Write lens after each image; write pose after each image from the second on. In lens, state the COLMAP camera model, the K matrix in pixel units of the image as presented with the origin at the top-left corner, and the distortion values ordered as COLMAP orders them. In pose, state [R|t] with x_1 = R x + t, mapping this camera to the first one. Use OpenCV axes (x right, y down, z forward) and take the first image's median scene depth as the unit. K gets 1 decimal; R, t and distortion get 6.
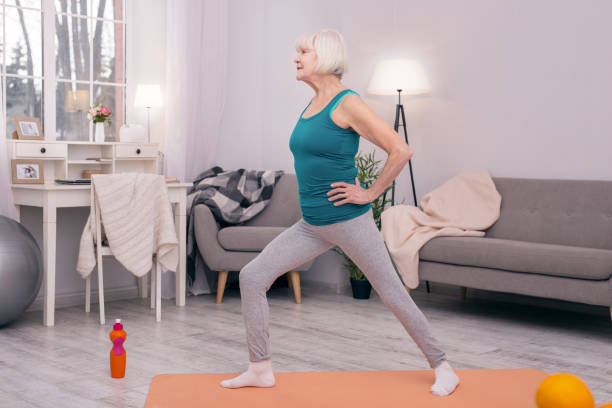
lens RADIAL K [[865.5, 0, 306.0], [0, 865.5, 204.0], [0, 0, 1]] dist [-0.004247, 0.014847]
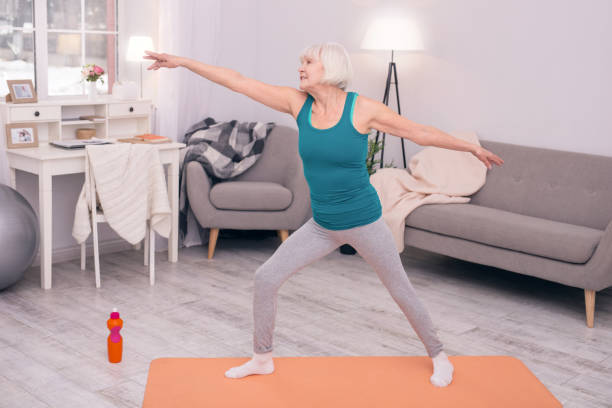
lens RADIAL K [[865.5, 0, 306.0], [0, 865.5, 204.0], [0, 0, 1]] dist [-0.004247, 0.014847]
pose [[0.999676, 0.021437, 0.013696, -0.002081], [-0.023175, 0.989467, 0.142891, -0.109448], [-0.010489, -0.143162, 0.989644, -0.015753]]
